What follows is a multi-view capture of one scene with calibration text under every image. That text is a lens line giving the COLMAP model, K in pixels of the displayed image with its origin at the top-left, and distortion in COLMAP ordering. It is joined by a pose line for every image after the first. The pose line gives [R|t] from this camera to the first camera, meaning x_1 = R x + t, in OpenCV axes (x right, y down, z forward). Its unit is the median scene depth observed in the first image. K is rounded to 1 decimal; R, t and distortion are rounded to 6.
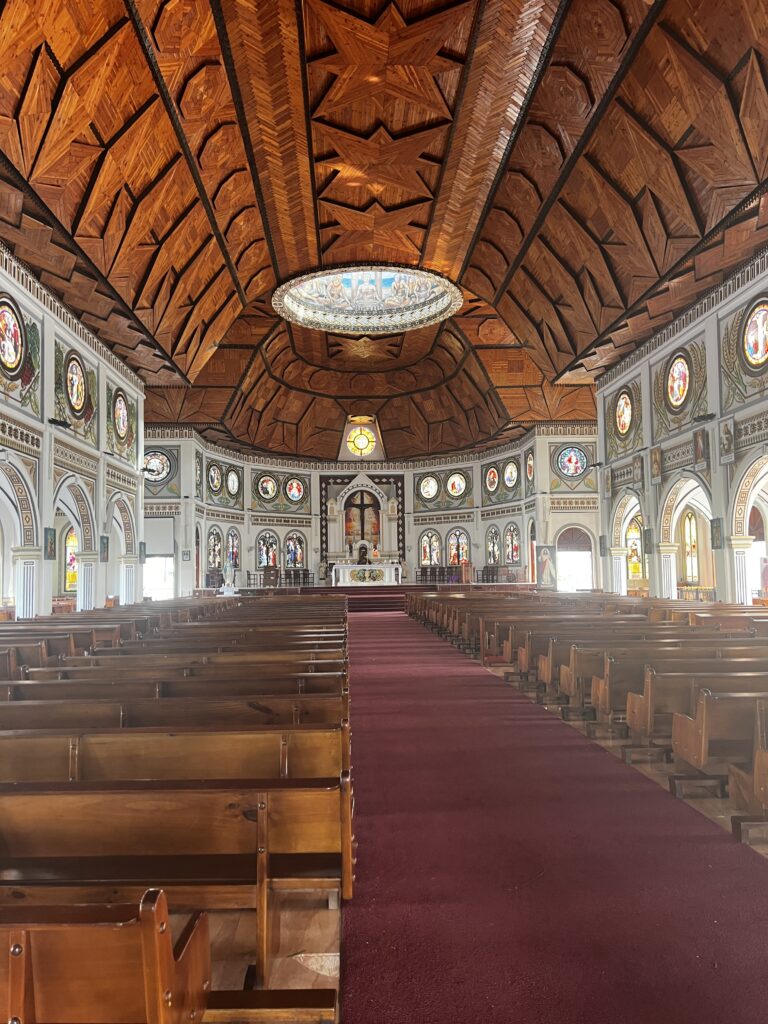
lens RADIAL K [[759.6, 0, 384.4], [0, 759.6, 520.3], [0, 0, 1]] dist [0.044930, -0.058592]
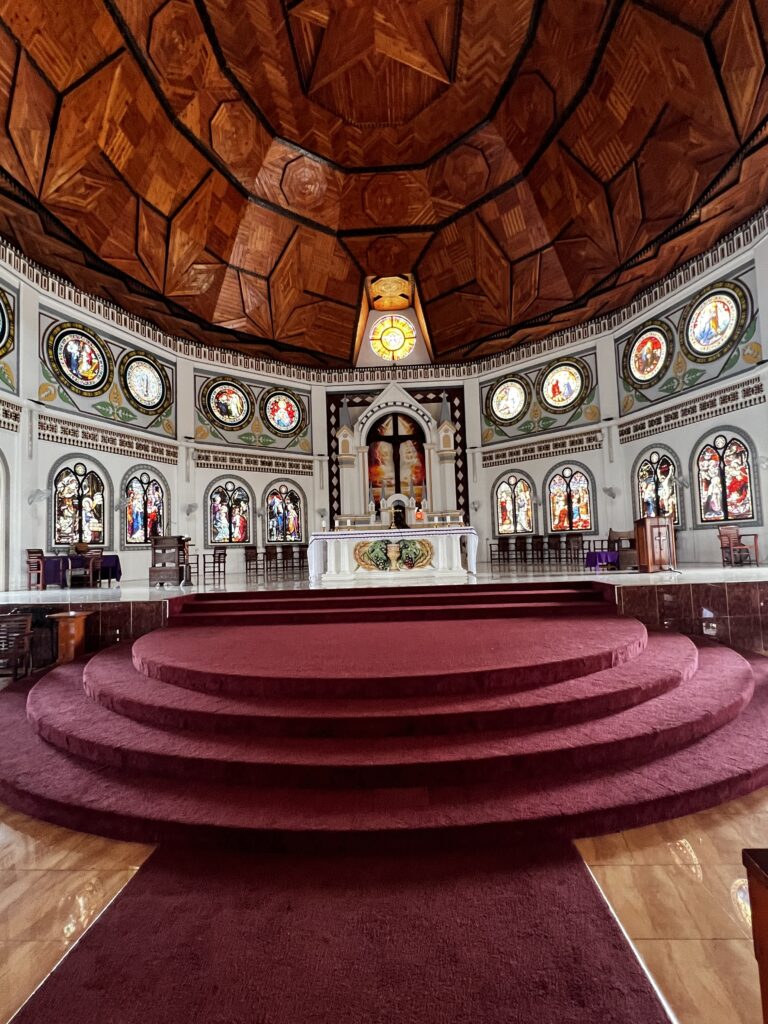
lens RADIAL K [[513.0, 0, 384.9], [0, 513.0, 513.6], [0, 0, 1]] dist [0.002103, 0.000798]
pose [[0.995485, -0.027771, -0.090765, -0.002504], [0.027870, 0.999612, -0.000174, 0.042910], [0.090735, -0.002356, 0.995872, 0.614490]]
